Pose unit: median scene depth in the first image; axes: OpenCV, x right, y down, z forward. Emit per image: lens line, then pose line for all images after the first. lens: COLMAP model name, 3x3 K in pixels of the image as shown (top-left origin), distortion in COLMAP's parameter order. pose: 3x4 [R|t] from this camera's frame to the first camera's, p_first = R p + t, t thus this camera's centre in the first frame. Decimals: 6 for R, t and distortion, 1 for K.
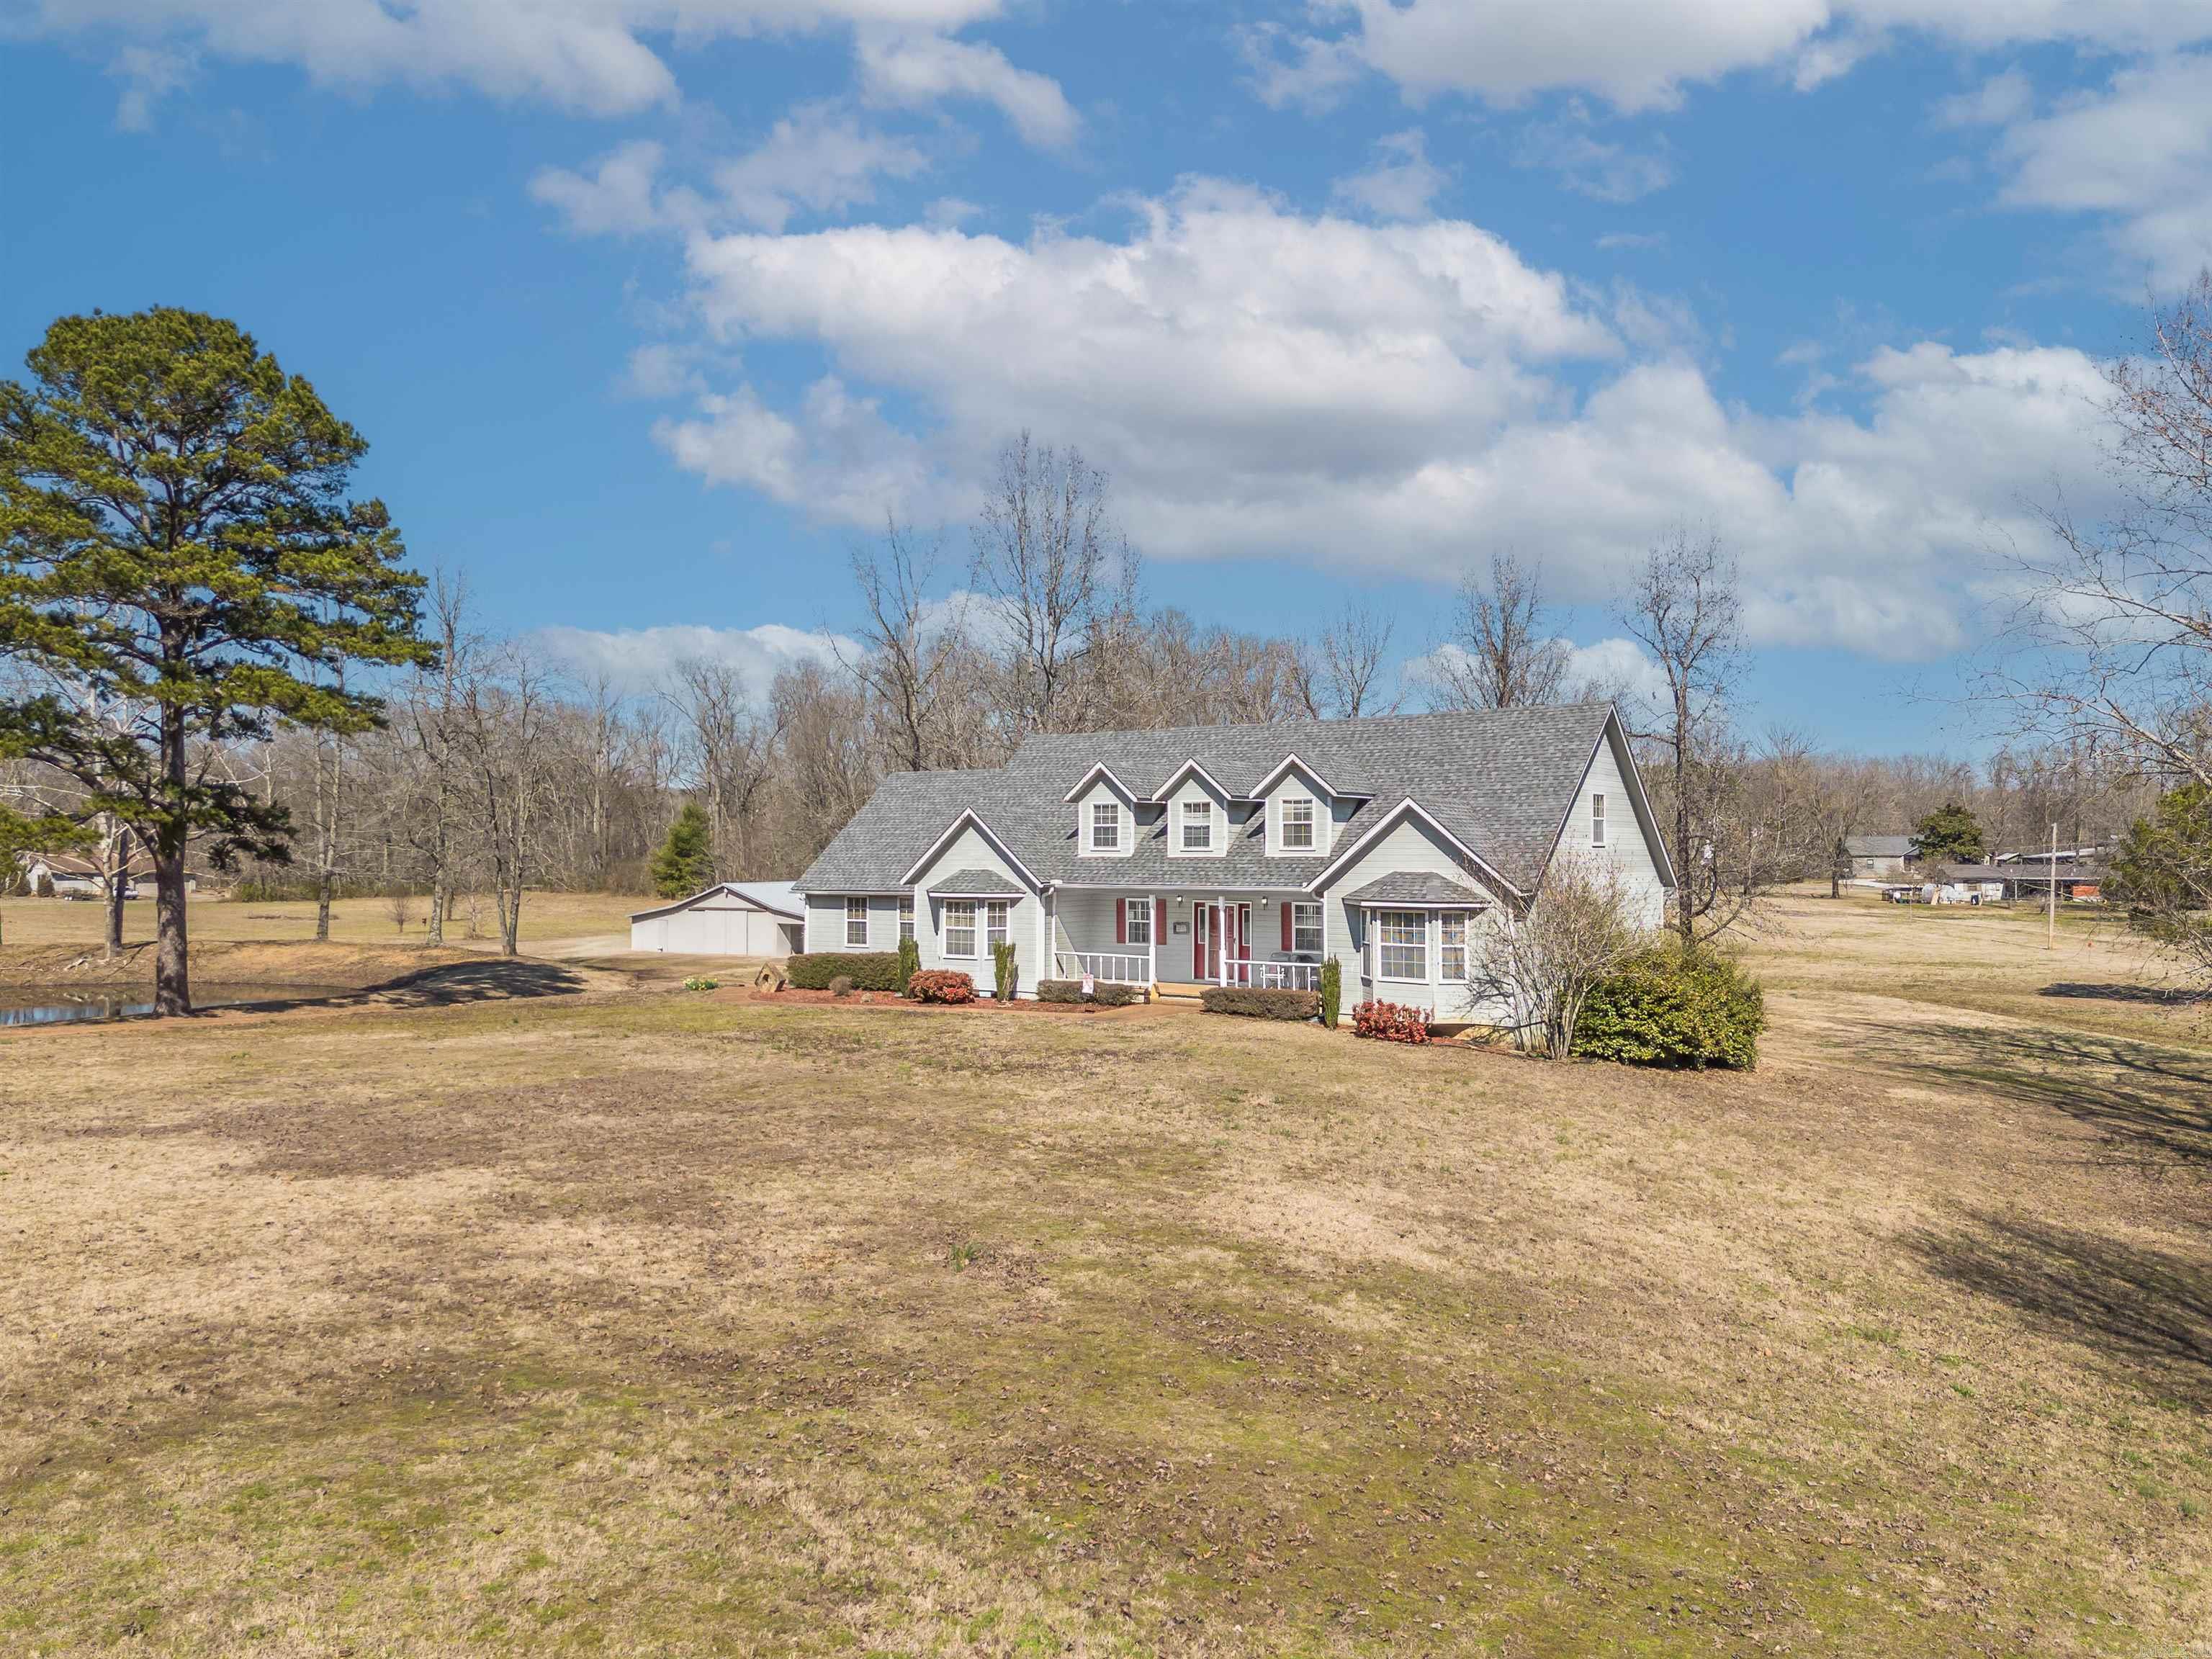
lens RADIAL K [[1608.9, 0, 1106.0], [0, 1608.9, 829.5], [0, 0, 1]] dist [0.122383, -0.000142]
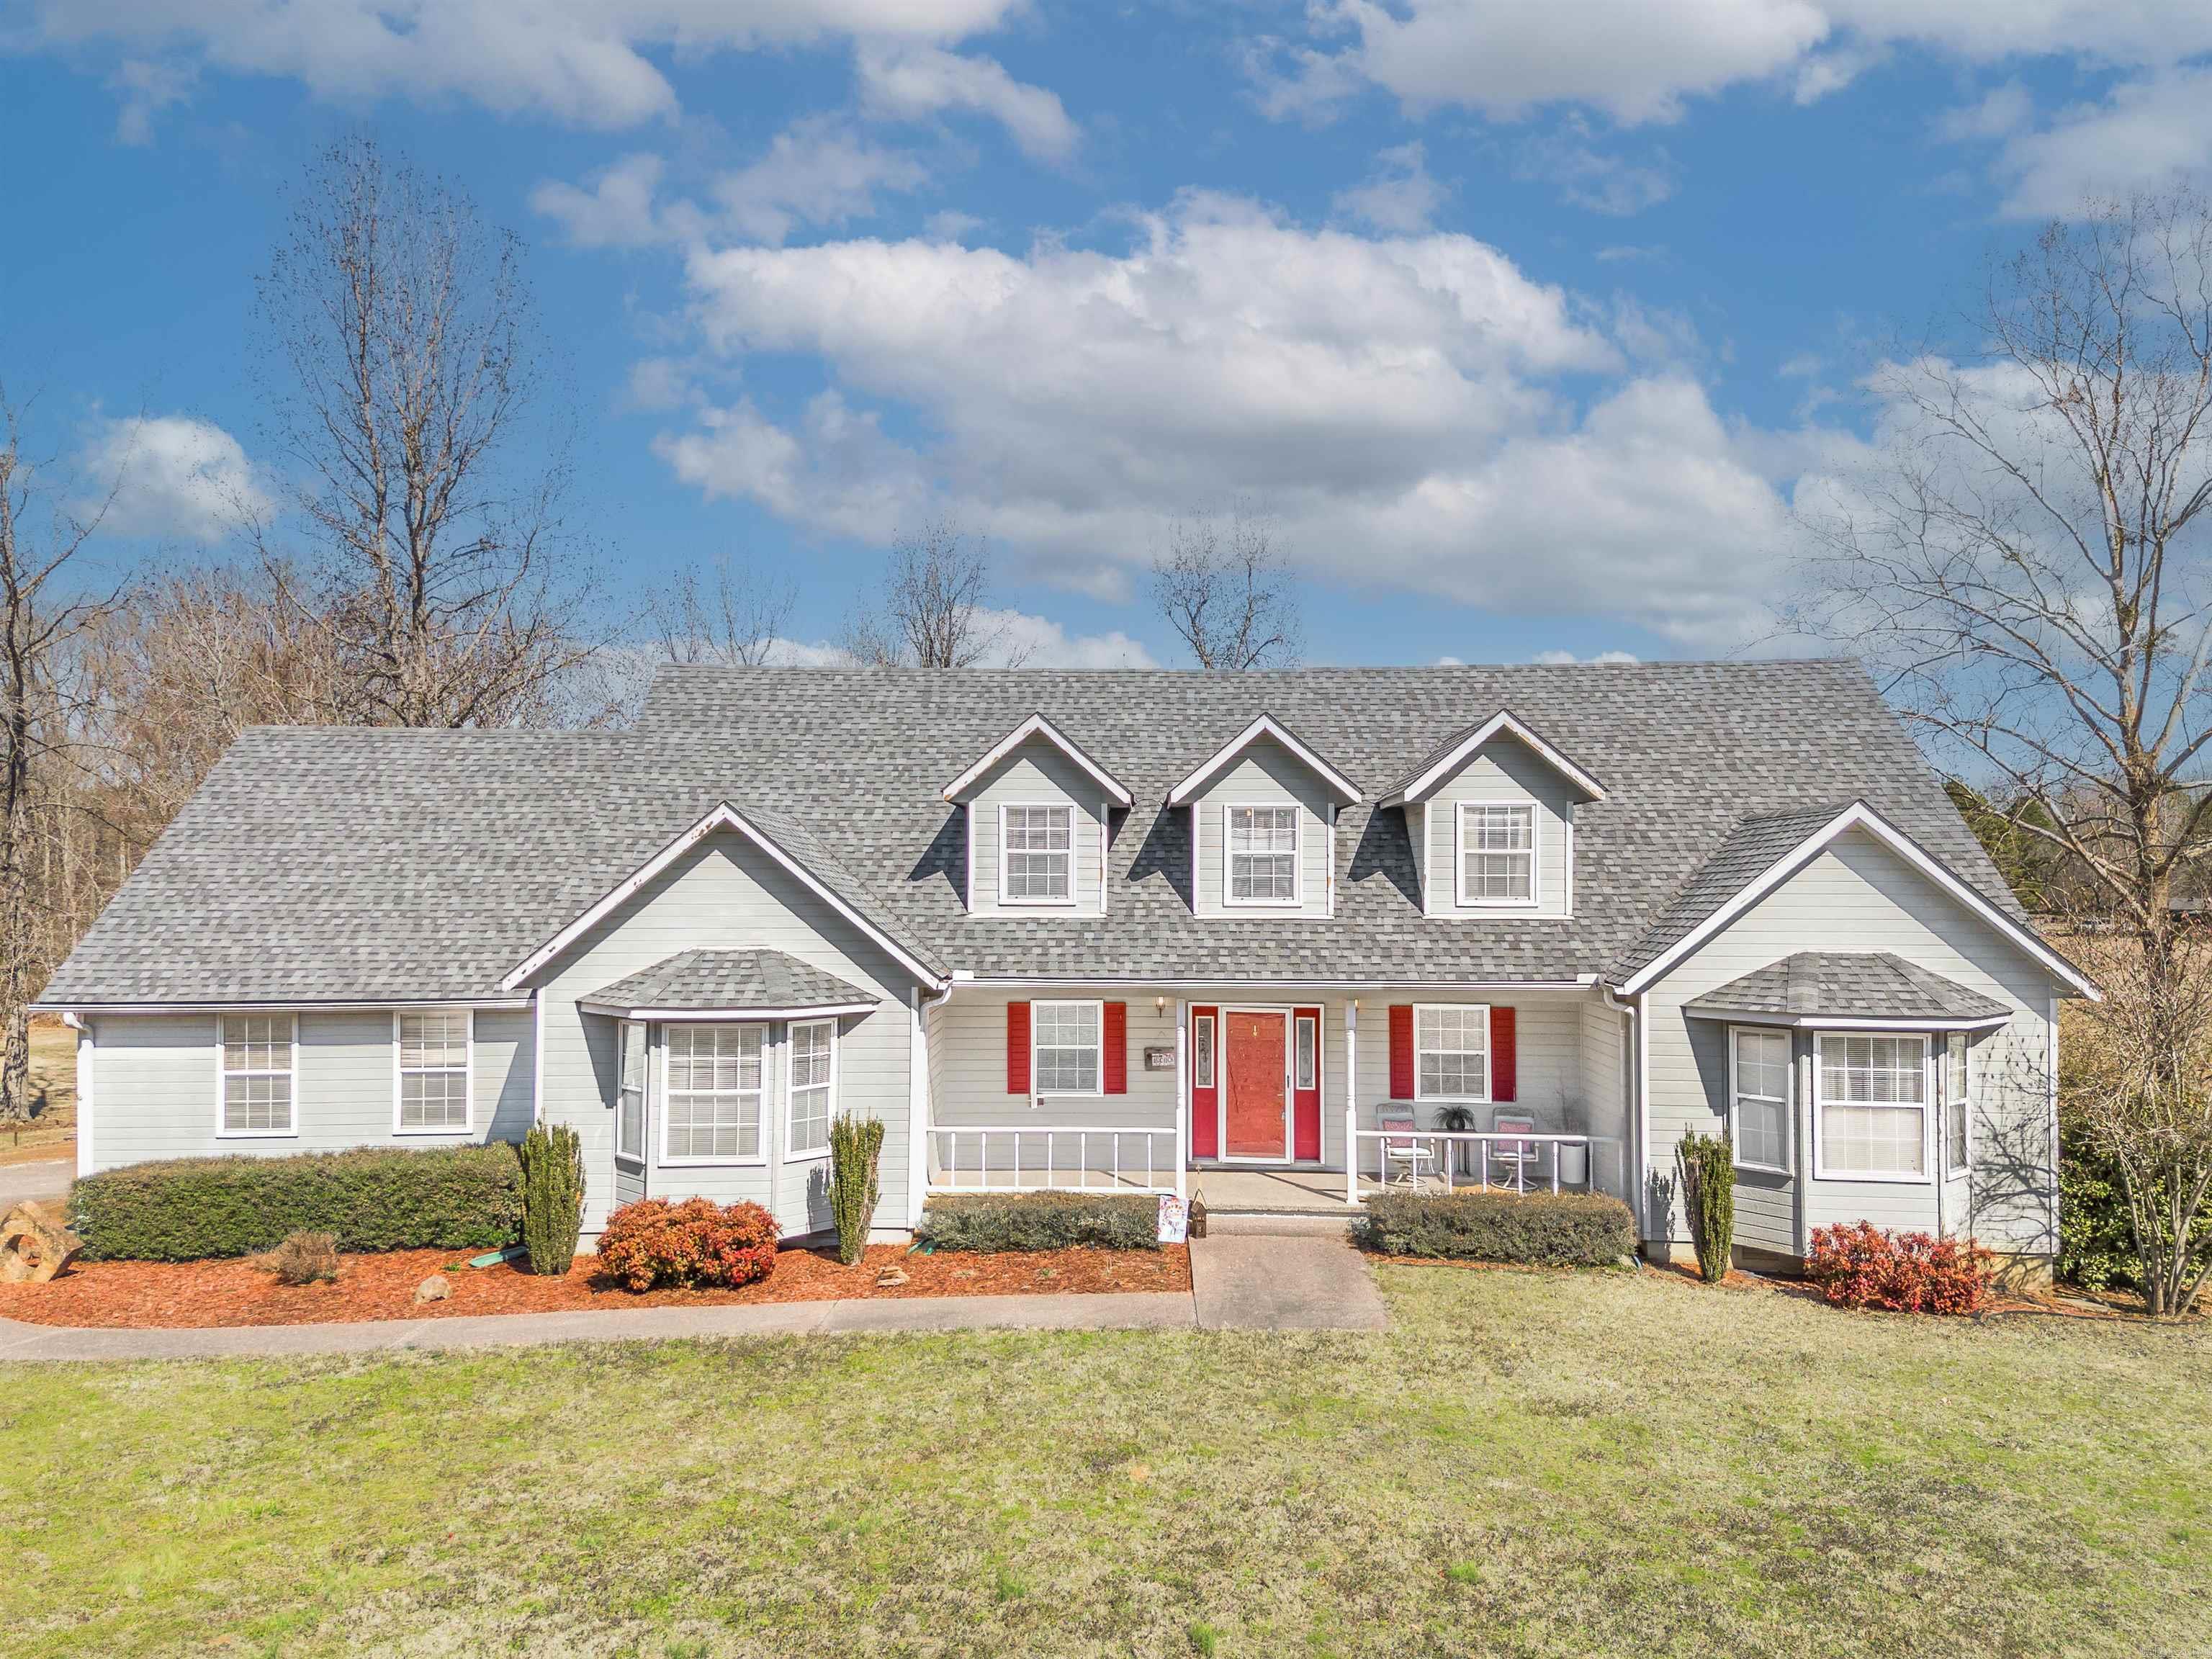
lens RADIAL K [[1608.9, 0, 1106.0], [0, 1608.9, 829.5], [0, 0, 1]] dist [0.122383, -0.000142]
pose [[0.819909, 0.023212, 0.572024, -0.253981], [-0.011809, 0.999651, -0.023637, 0.001984], [-0.572373, 0.012625, 0.819896, 0.603349]]
